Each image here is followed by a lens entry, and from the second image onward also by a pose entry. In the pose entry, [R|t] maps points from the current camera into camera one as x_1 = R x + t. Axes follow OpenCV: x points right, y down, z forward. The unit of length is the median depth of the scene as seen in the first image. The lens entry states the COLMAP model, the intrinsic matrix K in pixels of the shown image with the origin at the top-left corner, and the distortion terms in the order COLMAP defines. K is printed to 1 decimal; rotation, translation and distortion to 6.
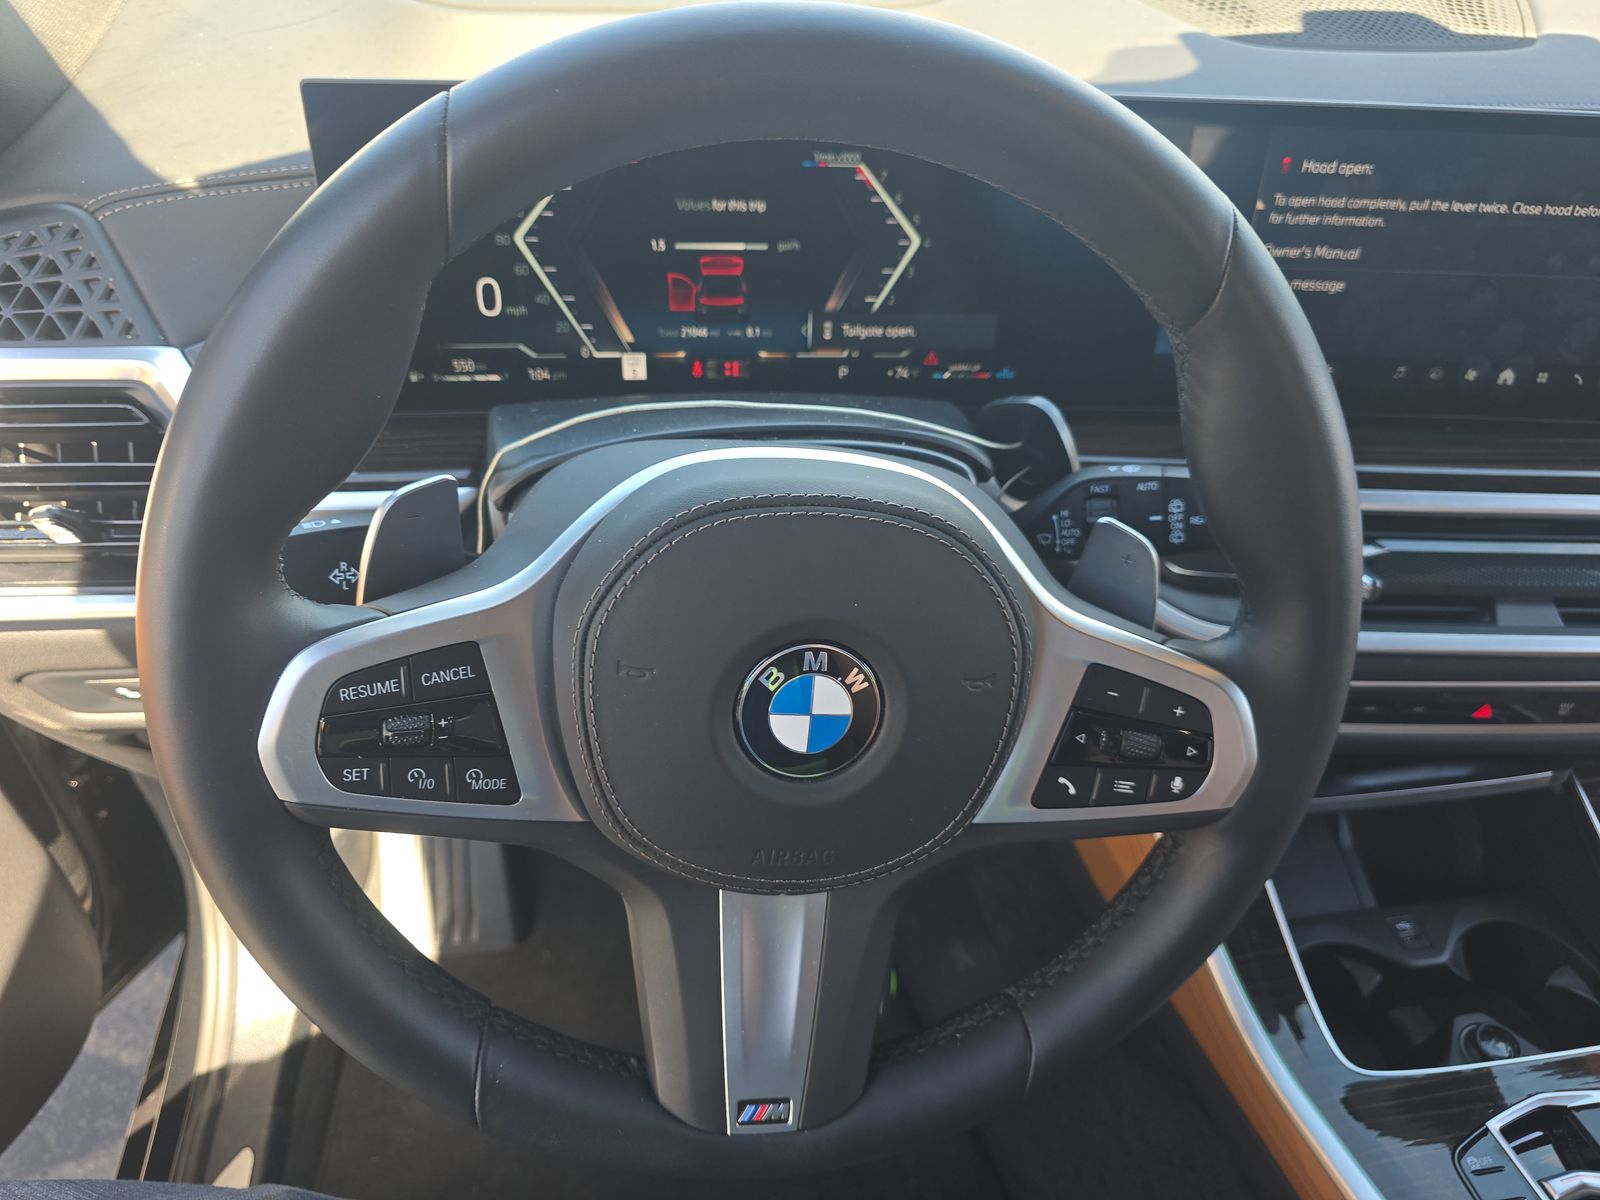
lens RADIAL K [[1103.2, 0, 798.0], [0, 1103.2, 616.7], [0, 0, 1]] dist [0.033002, -0.020384]
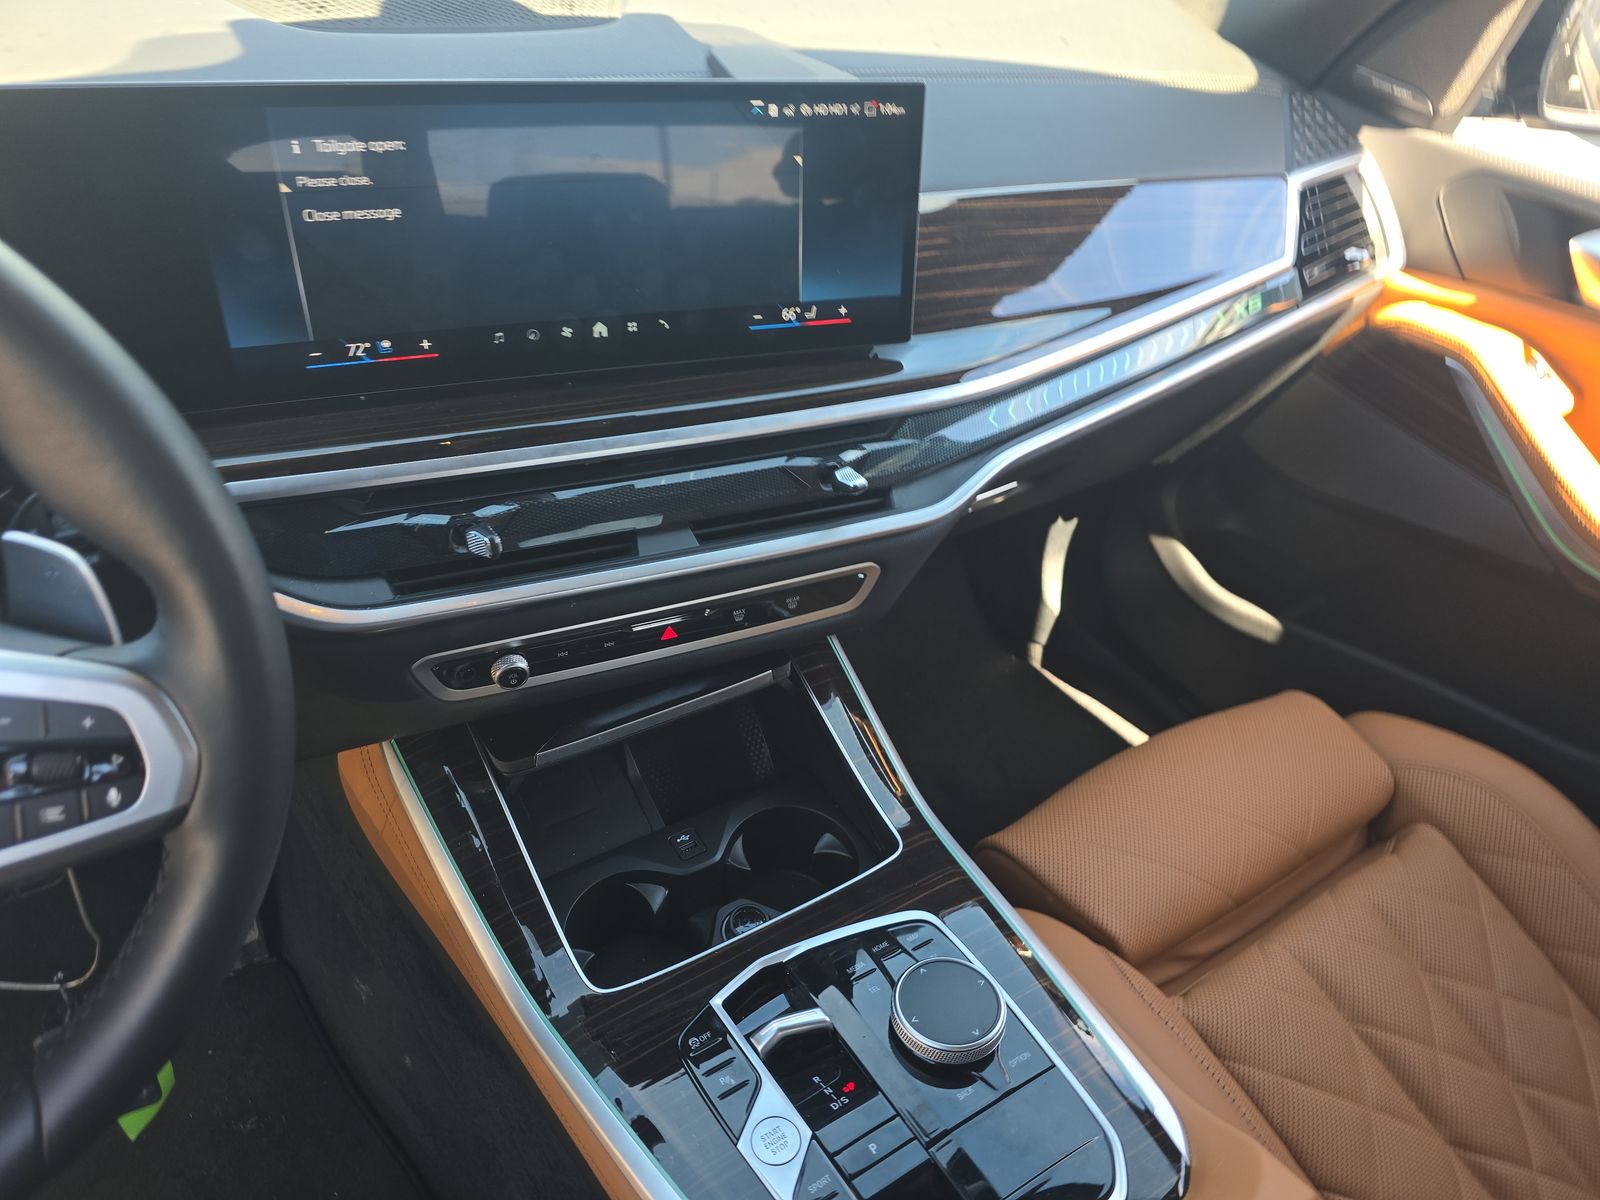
lens RADIAL K [[1103.2, 0, 804.1], [0, 1103.2, 606.4], [0, 0, 1]] dist [0.033002, -0.020384]
pose [[0.926544, -0.202197, 0.317226, 0.414890], [0.202720, 0.978722, 0.031731, 0.053499], [-0.316892, 0.034908, 0.947819, -0.074133]]
